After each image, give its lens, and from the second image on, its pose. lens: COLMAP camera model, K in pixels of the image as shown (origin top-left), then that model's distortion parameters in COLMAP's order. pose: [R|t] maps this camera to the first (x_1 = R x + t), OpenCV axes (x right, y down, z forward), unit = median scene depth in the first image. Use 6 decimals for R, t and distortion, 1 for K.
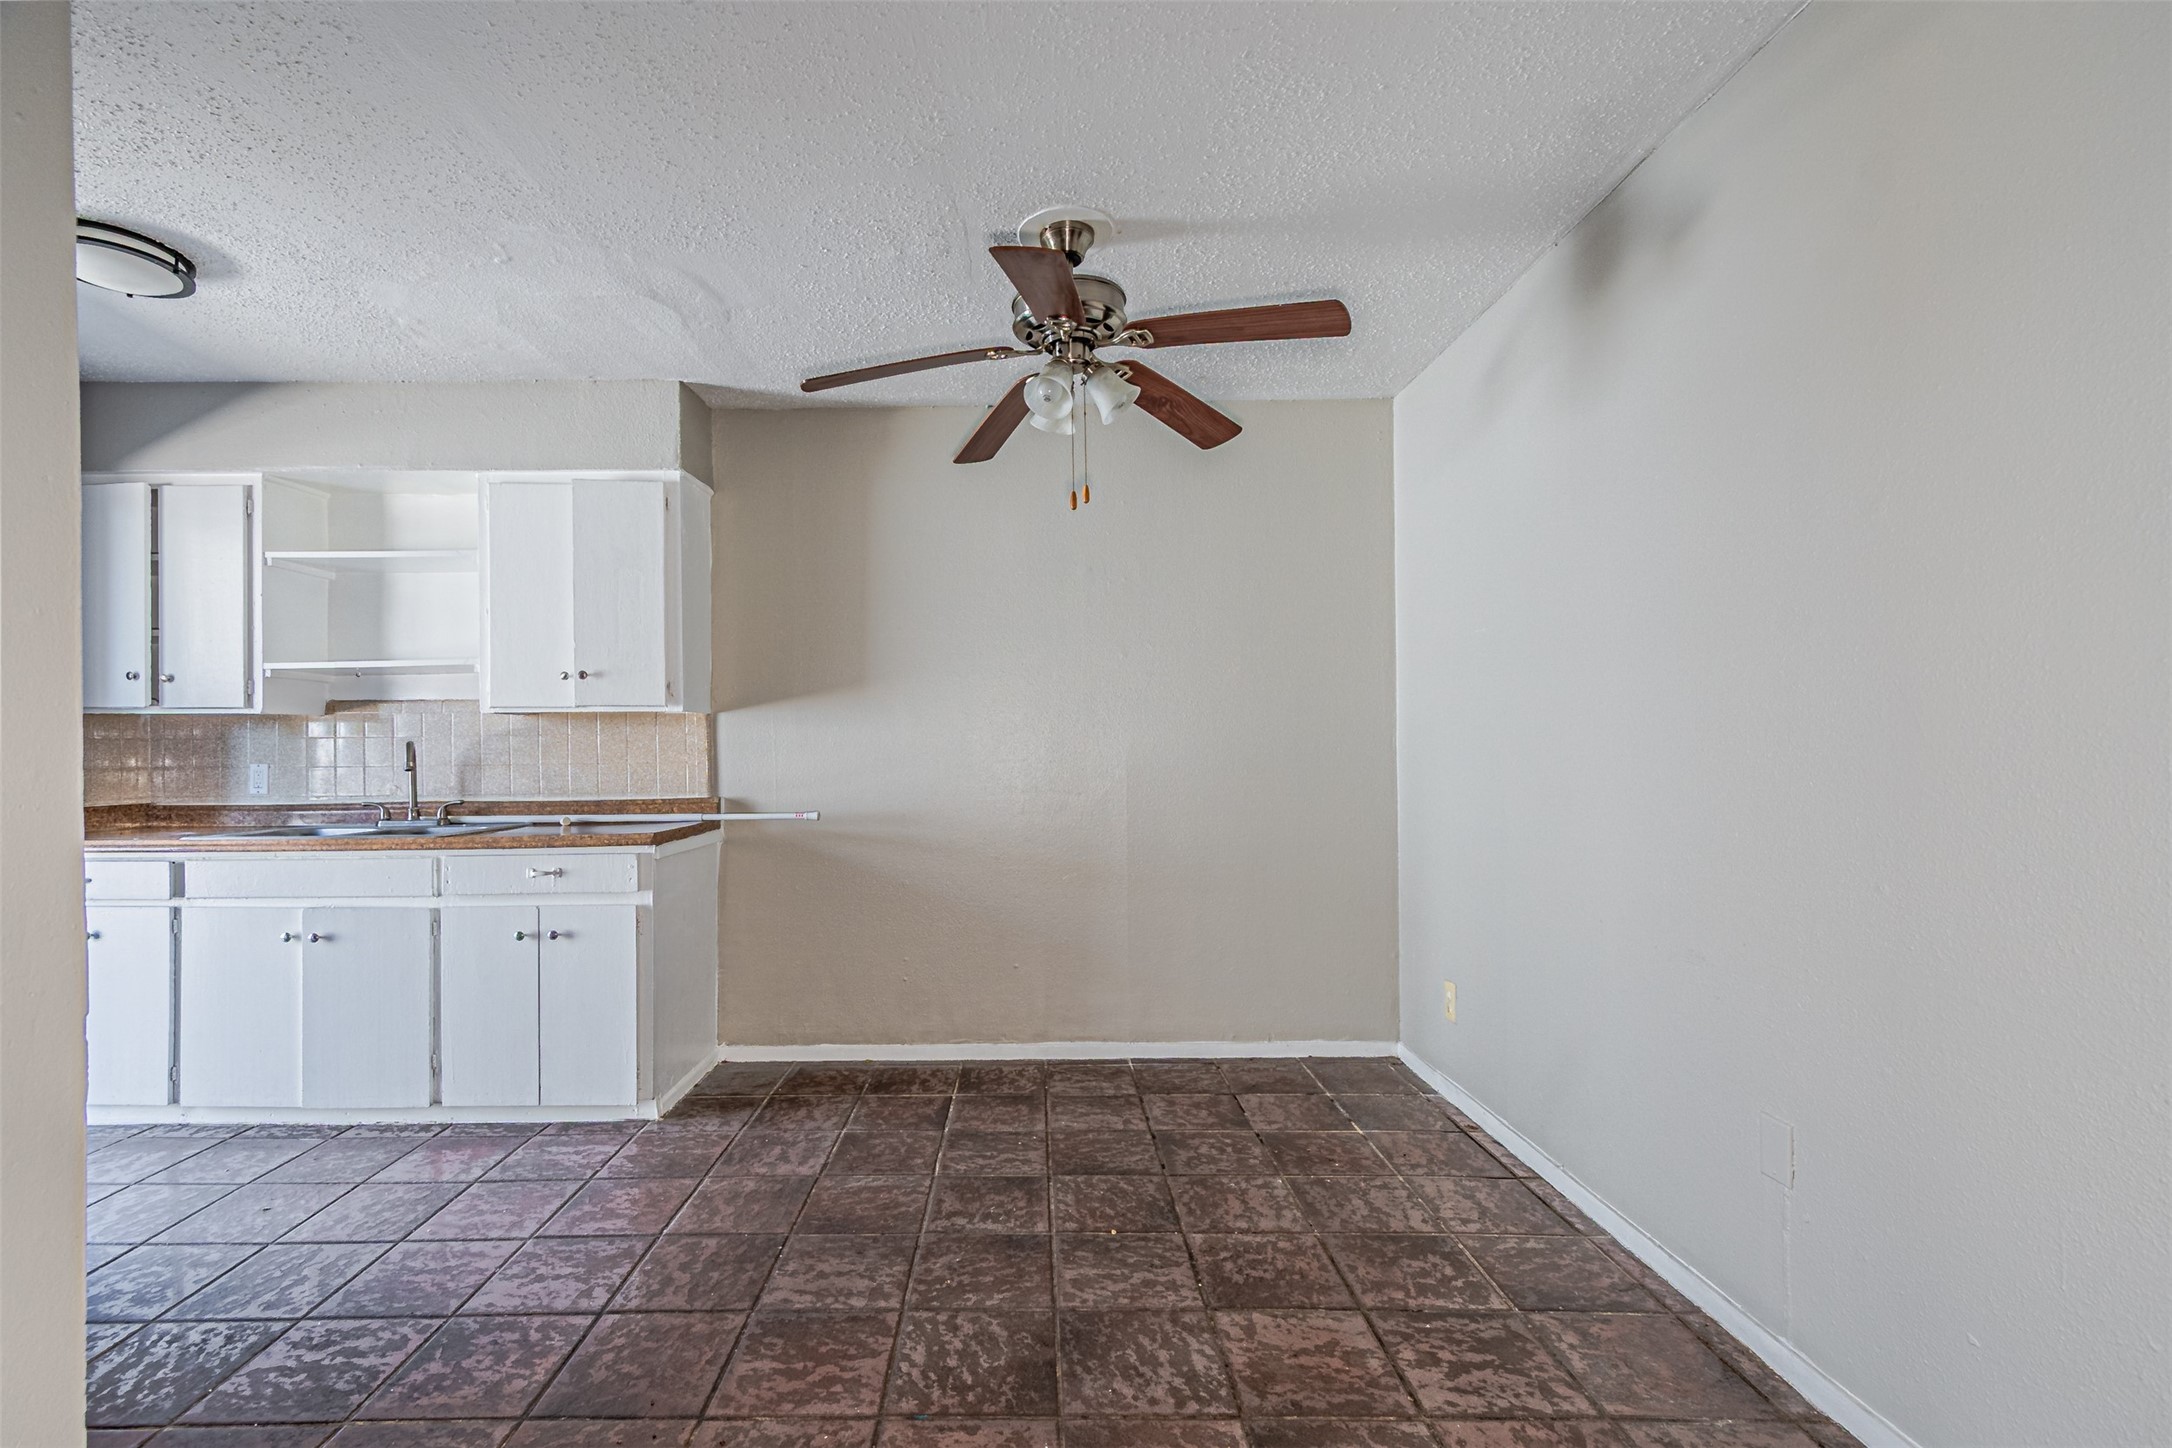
lens RADIAL K [[960.5, 0, 998.4], [0, 960.5, 750.1], [0, 0, 1]] dist [0.002944, 0.000167]
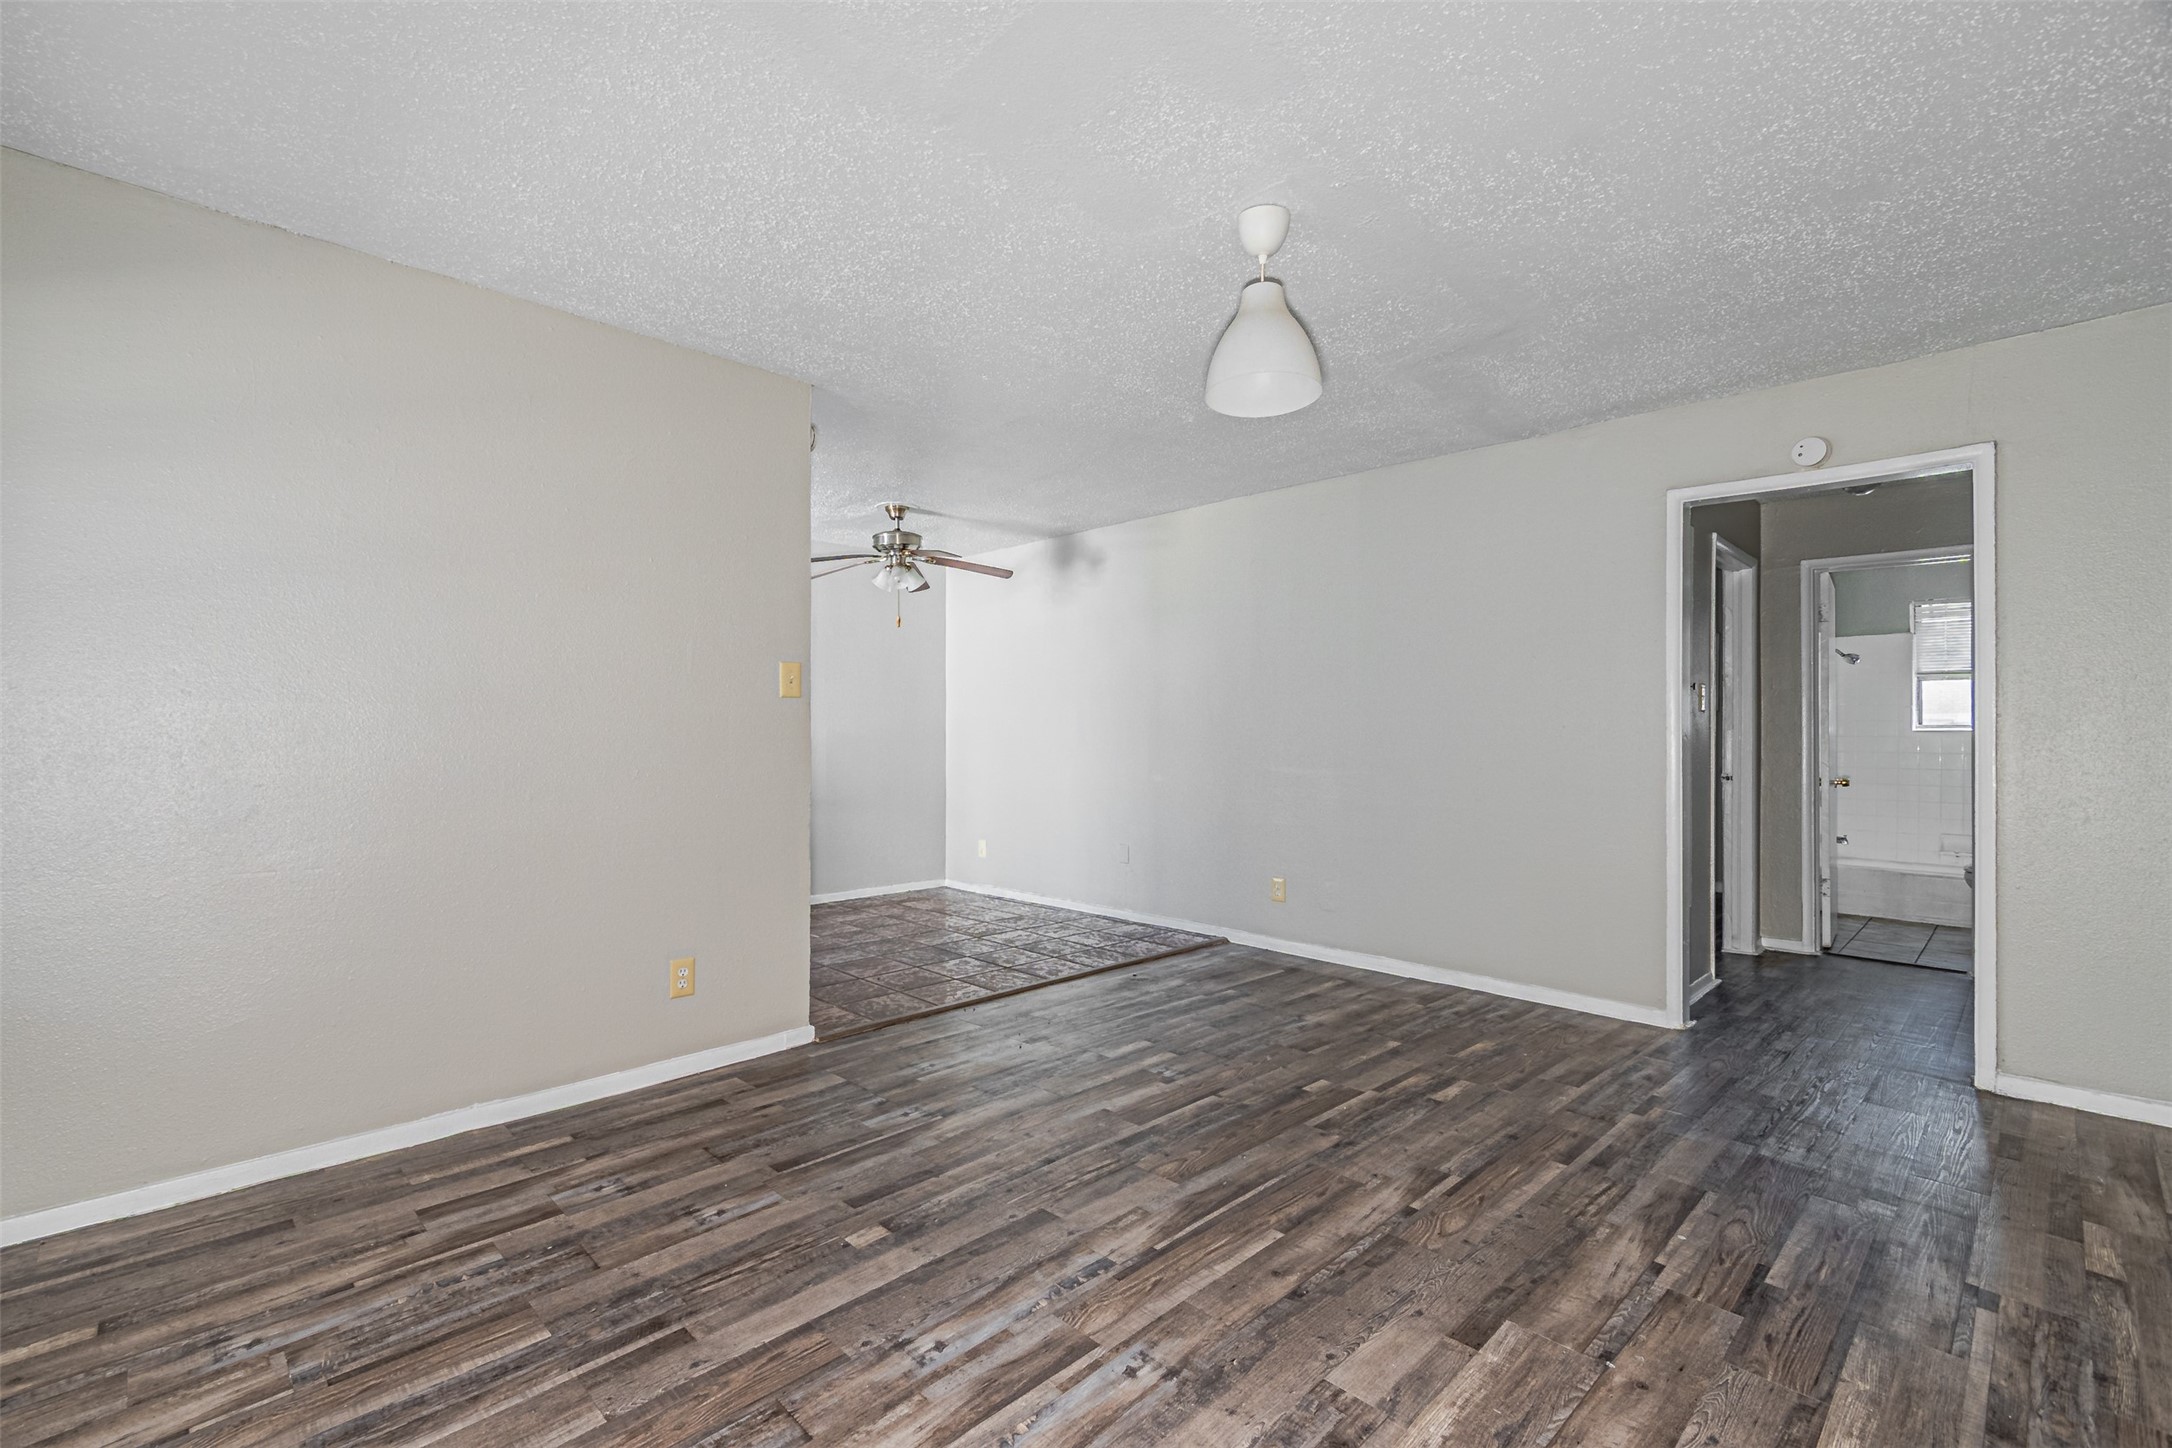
lens RADIAL K [[946.2, 0, 1065.2], [0, 946.2, 732.7], [0, 0, 1]] dist [0.000720, -0.000971]
pose [[0.702726, 0.009616, 0.711396, -0.902933], [-0.004253, 0.999948, -0.009315, 0.017639], [-0.711448, 0.003520, 0.702730, -0.629232]]
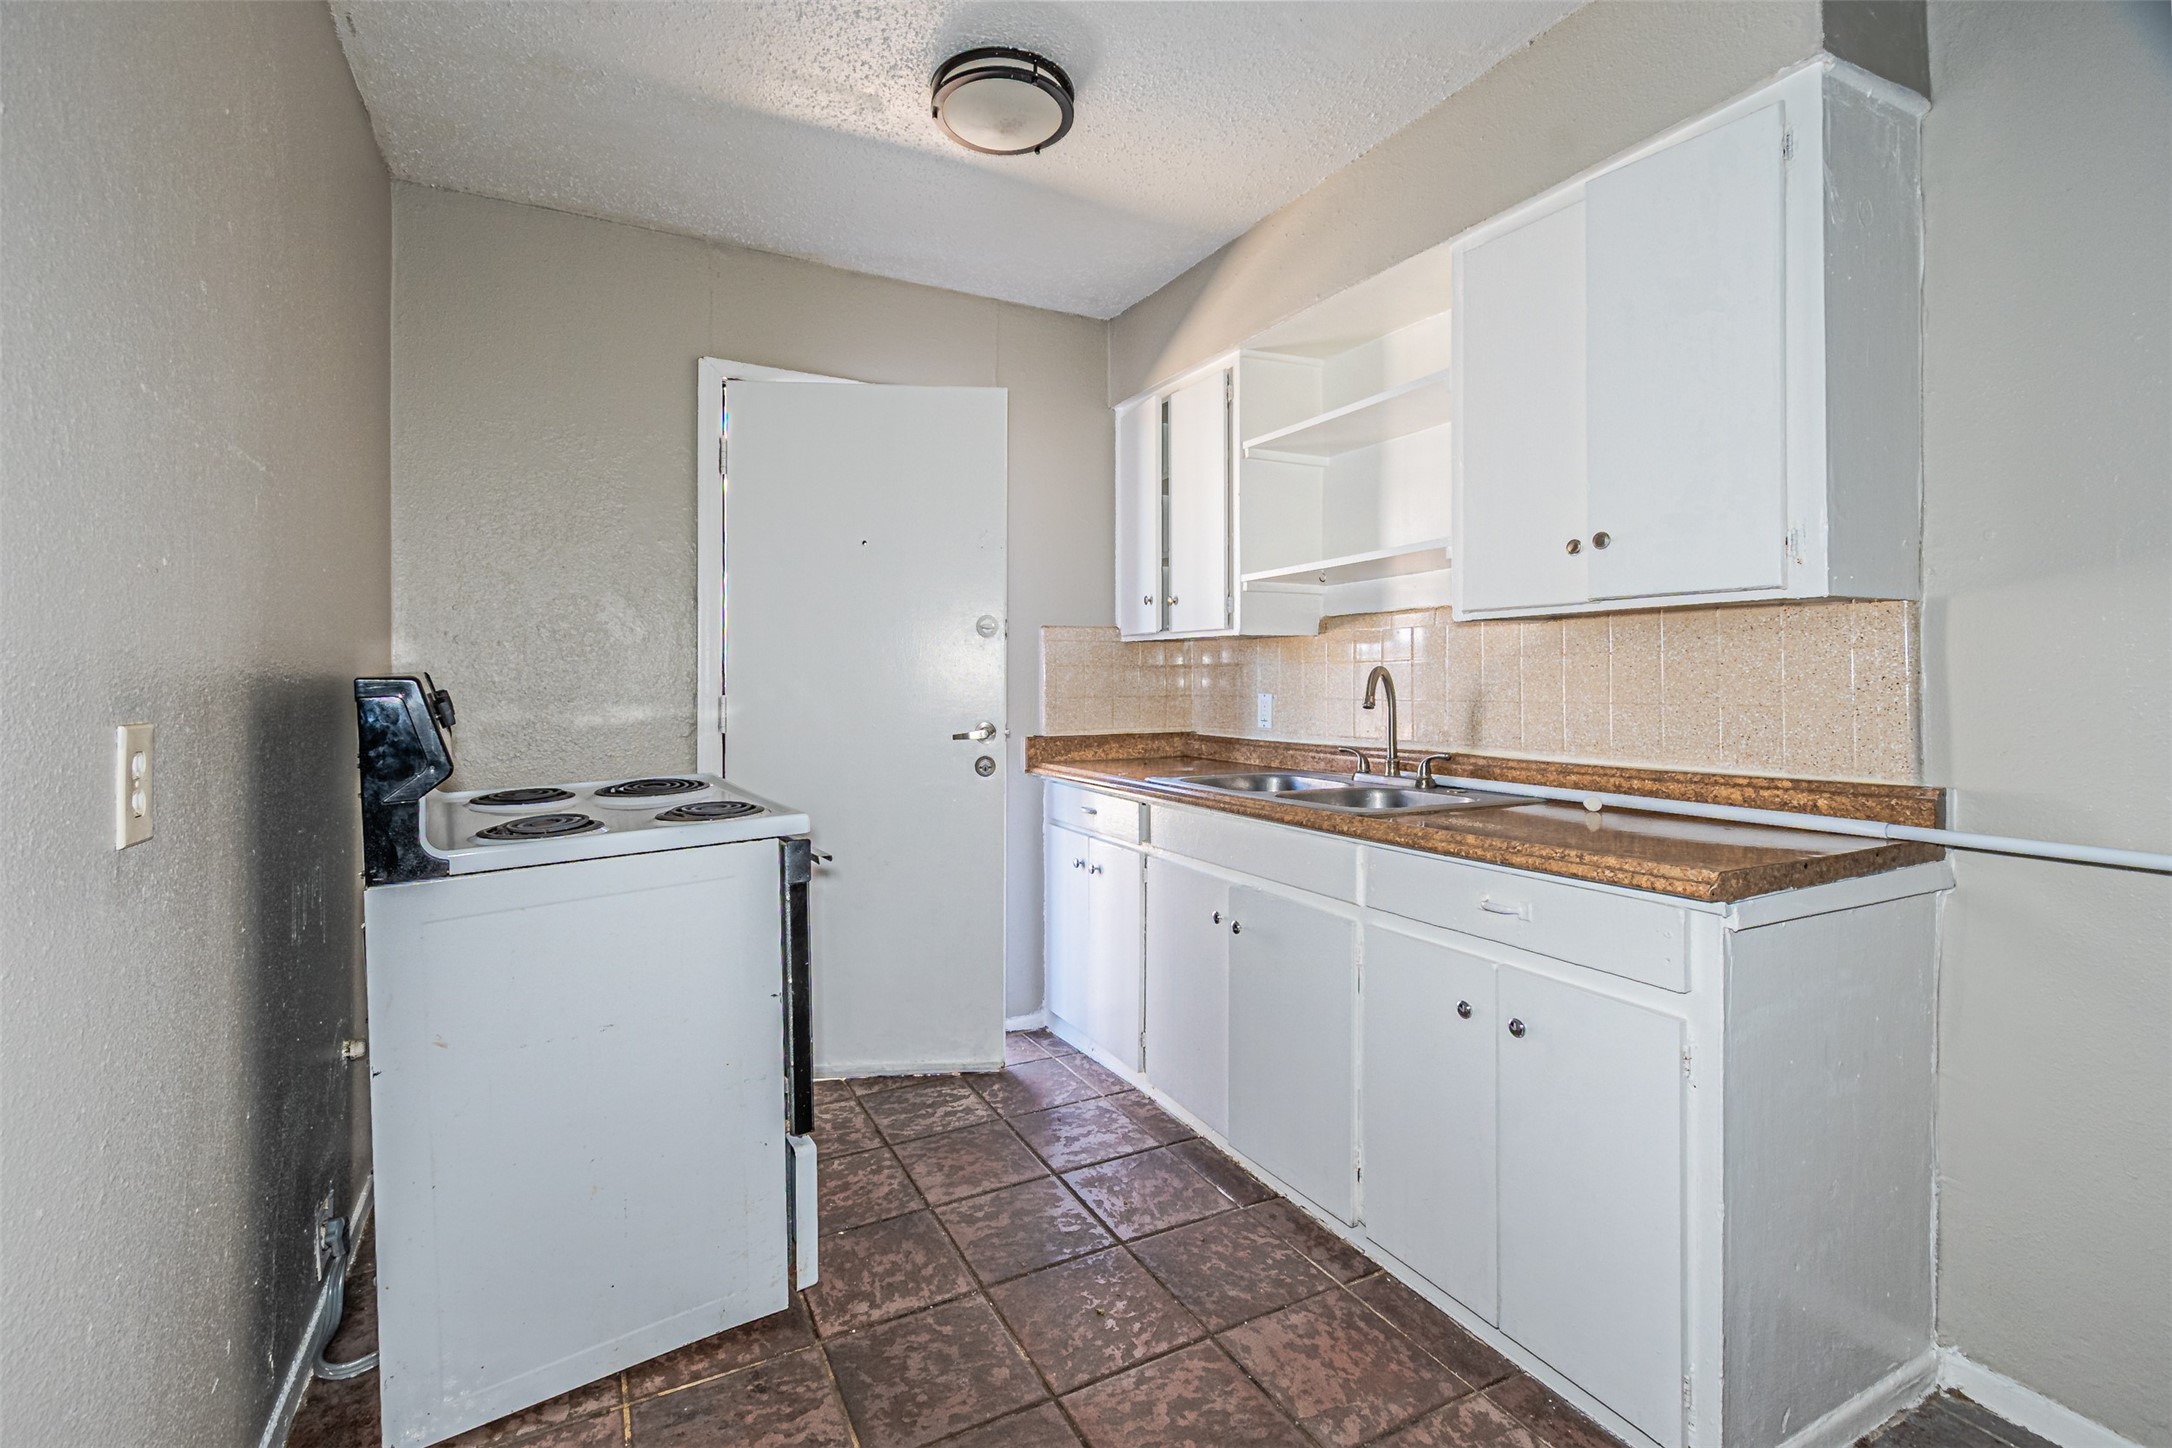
lens RADIAL K [[935.6, 0, 1076.9], [0, 935.6, 678.6], [0, 0, 1]] dist [0.000870, -0.000274]
pose [[0.477236, 0.003690, -0.878767, -0.112226], [0.000422, 0.999990, 0.004428, -0.003514], [0.878775, -0.002484, 0.477230, 0.483575]]
